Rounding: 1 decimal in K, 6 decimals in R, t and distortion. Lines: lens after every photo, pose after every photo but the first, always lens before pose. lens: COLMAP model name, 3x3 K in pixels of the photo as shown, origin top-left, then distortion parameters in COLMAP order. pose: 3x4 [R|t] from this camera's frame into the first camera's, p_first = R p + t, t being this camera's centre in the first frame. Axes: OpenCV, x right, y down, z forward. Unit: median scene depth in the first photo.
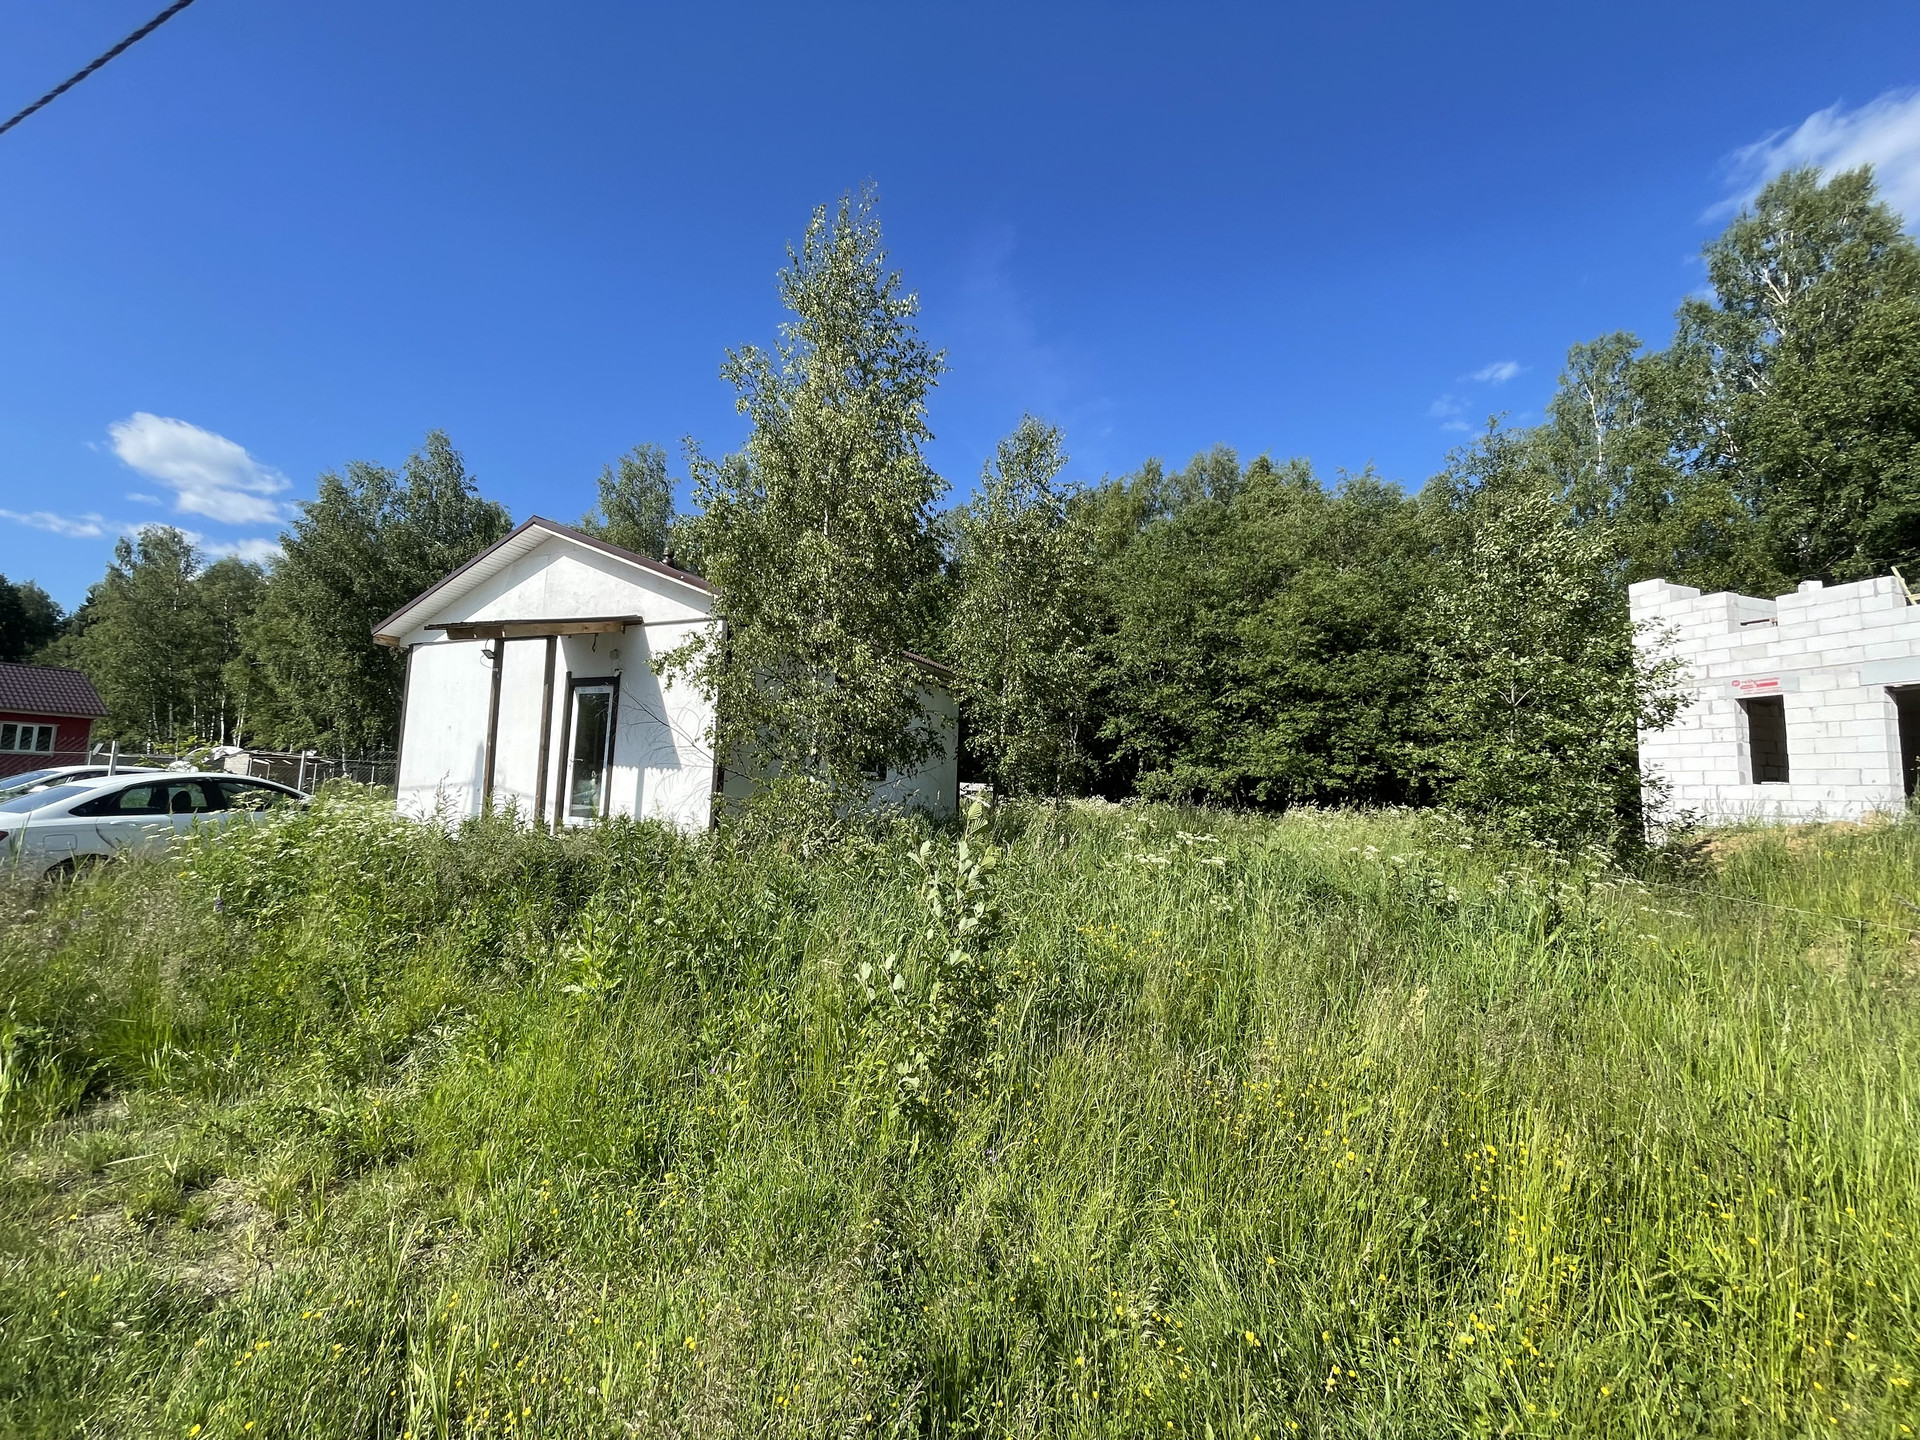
lens RADIAL K [[775.0, 0, 960.4], [0, 775.0, 717.2], [0, 0, 1]] dist [0.000029, 0.000032]
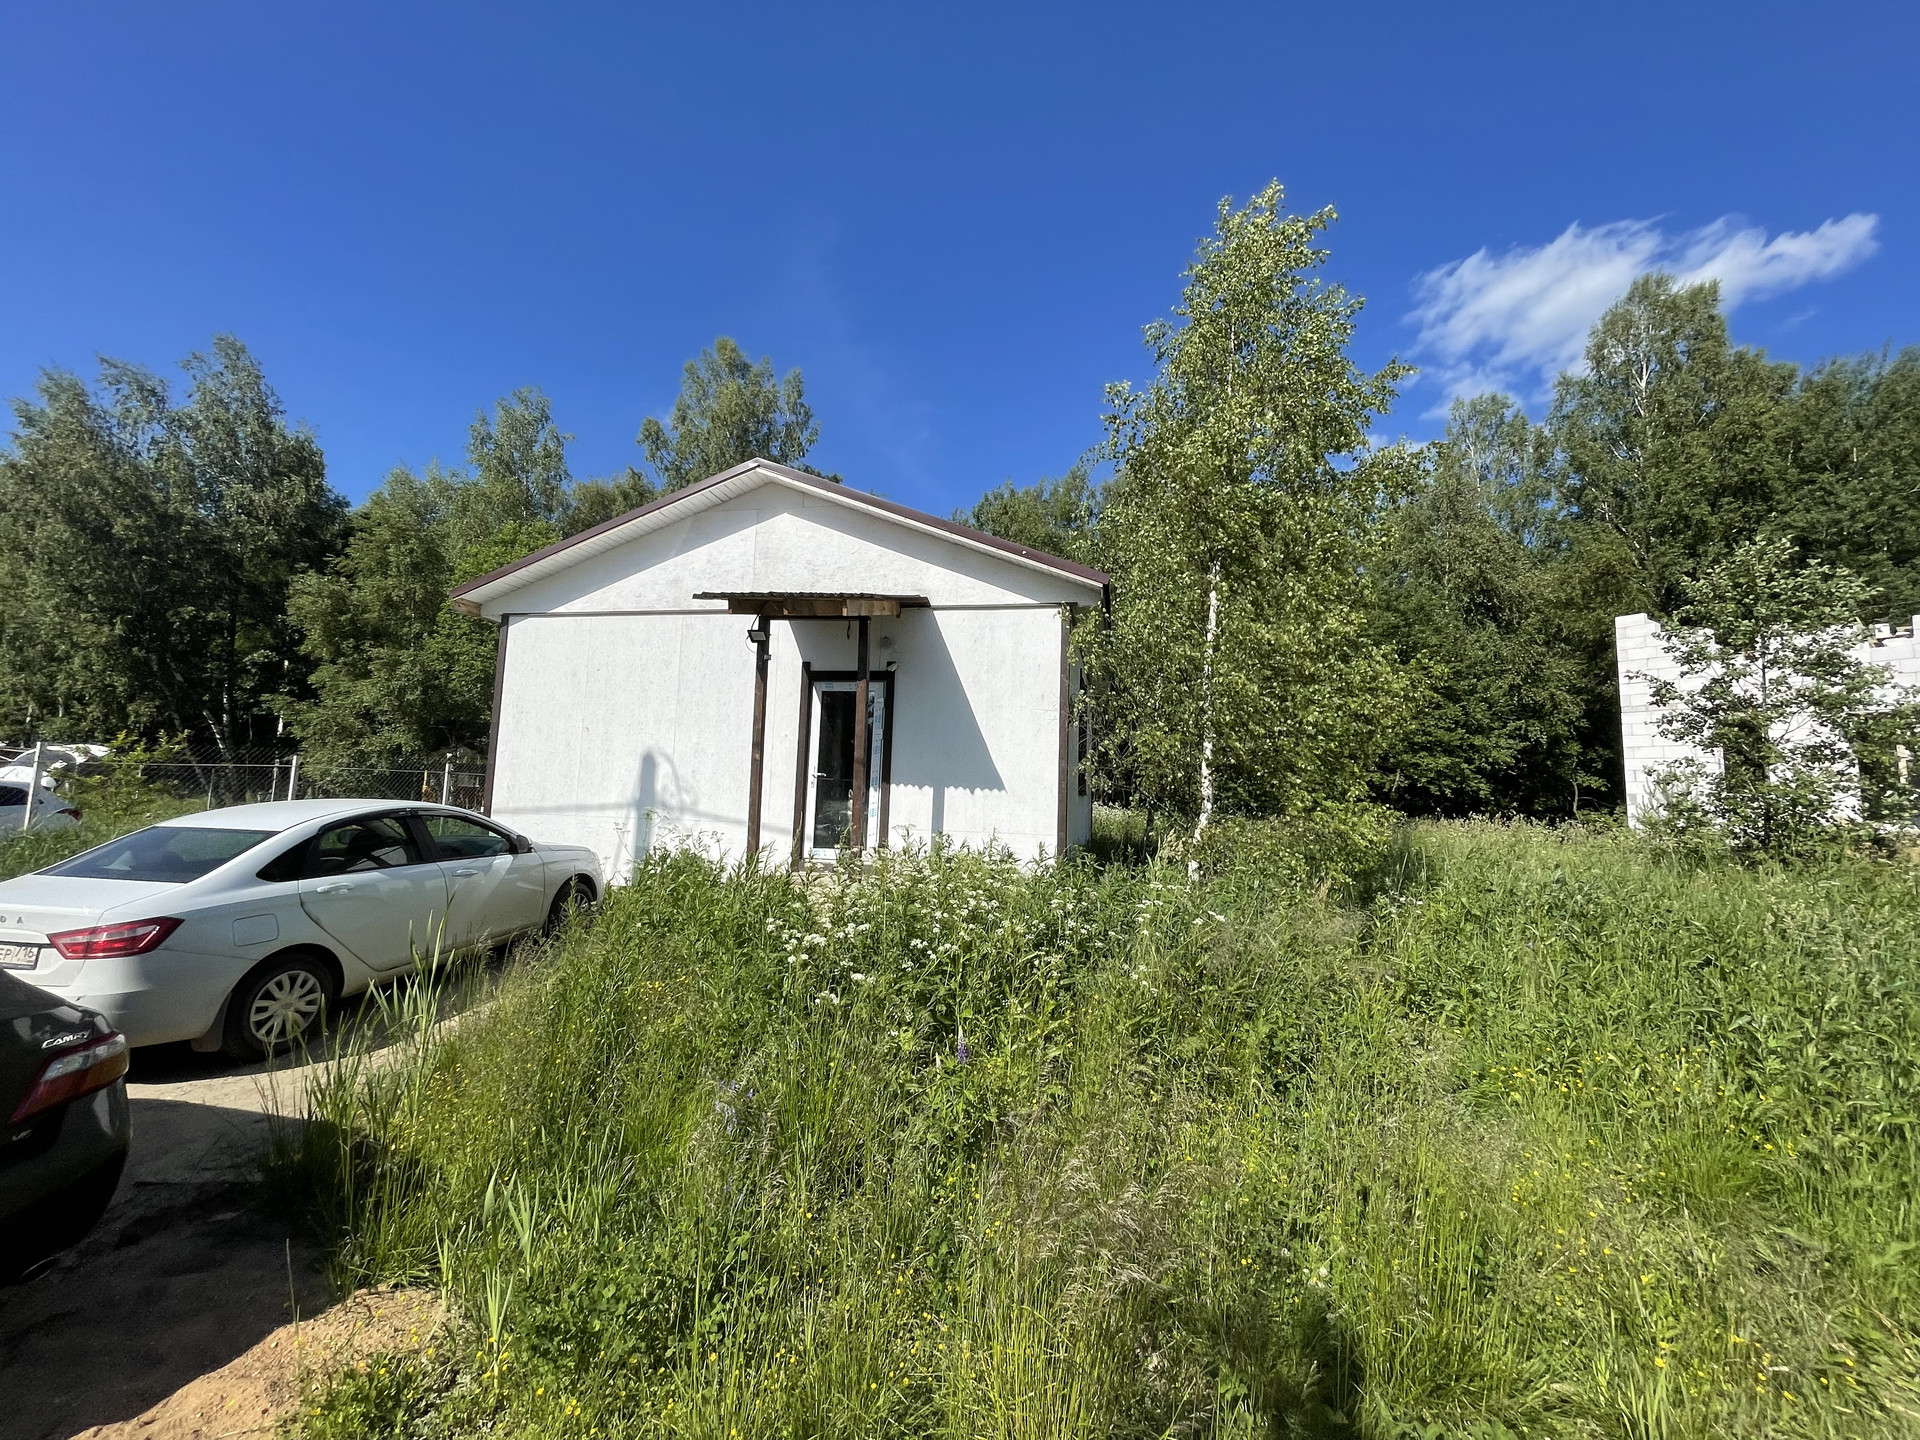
lens RADIAL K [[775.0, 0, 960.4], [0, 775.0, 721.1], [0, 0, 1]] dist [0.000029, 0.000032]
pose [[0.970420, 0.019100, 0.240667, -0.531222], [-0.021146, 0.999759, 0.005922, -0.006916], [-0.240496, -0.010836, 0.970590, 0.202710]]
